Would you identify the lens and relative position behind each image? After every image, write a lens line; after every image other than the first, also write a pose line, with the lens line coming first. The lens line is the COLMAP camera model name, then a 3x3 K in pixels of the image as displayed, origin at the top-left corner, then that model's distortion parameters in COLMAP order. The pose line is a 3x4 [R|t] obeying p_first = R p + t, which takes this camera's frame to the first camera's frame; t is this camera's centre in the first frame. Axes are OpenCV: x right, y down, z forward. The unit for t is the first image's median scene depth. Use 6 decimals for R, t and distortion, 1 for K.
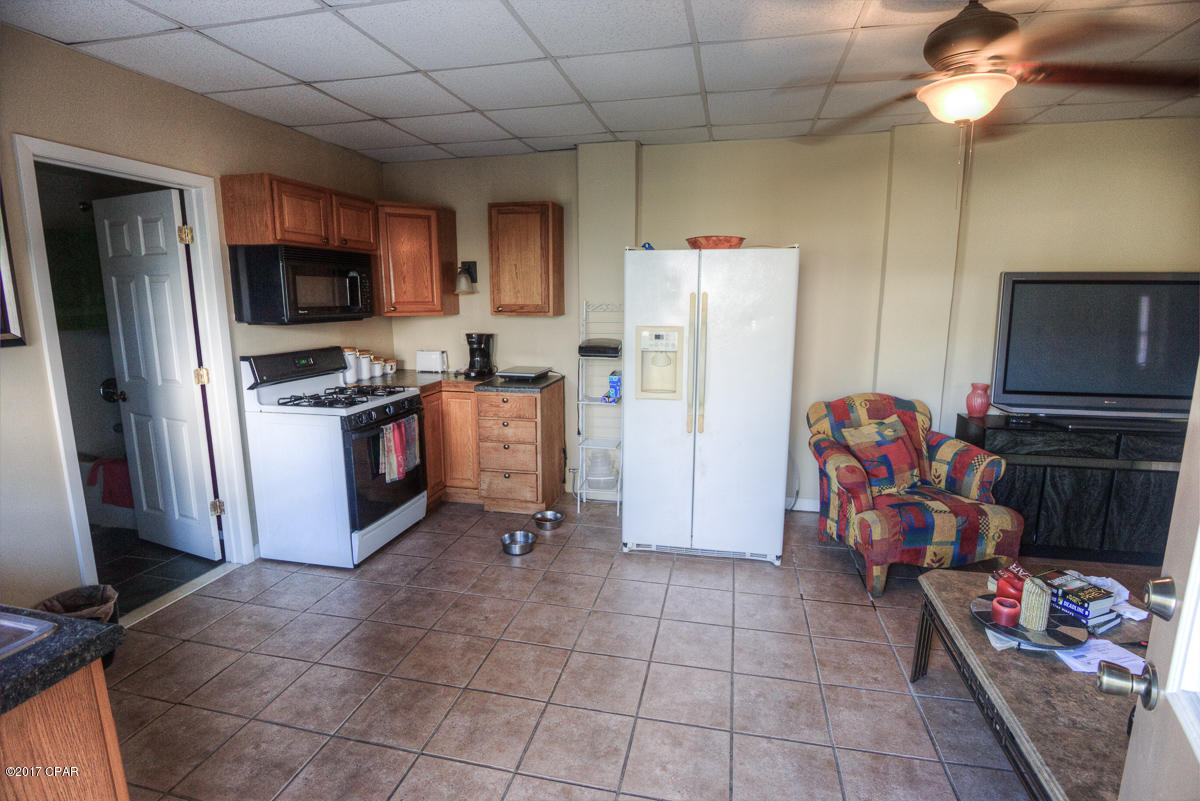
lens RADIAL K [[586.8, 0, 597.2], [0, 586.8, 401.1], [0, 0, 1]] dist [-0.019496, -0.000624]
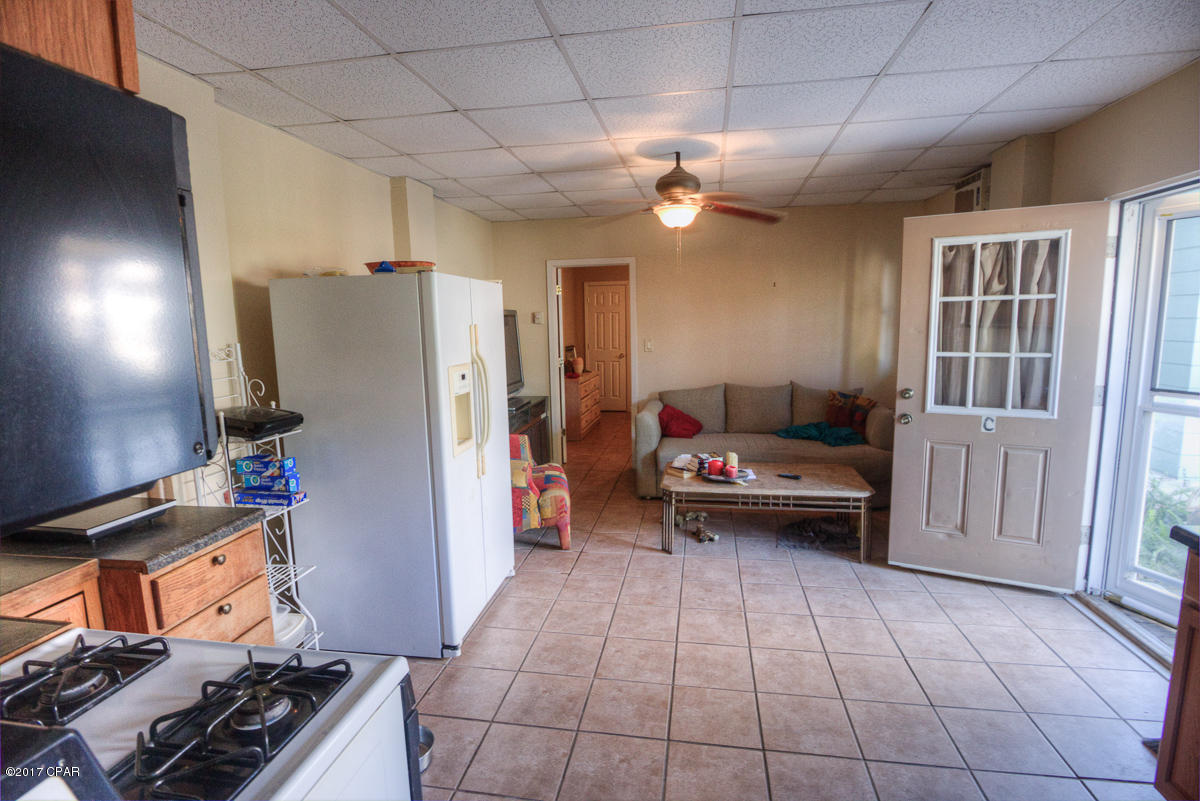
lens RADIAL K [[586.8, 0, 599.2], [0, 586.8, 400.2], [0, 0, 1]] dist [-0.019496, -0.000624]
pose [[-0.062116, -0.128971, 0.989701, -1.097413], [0.198997, 0.970106, 0.138907, -0.227822], [-0.978030, 0.205576, -0.034594, 1.234803]]
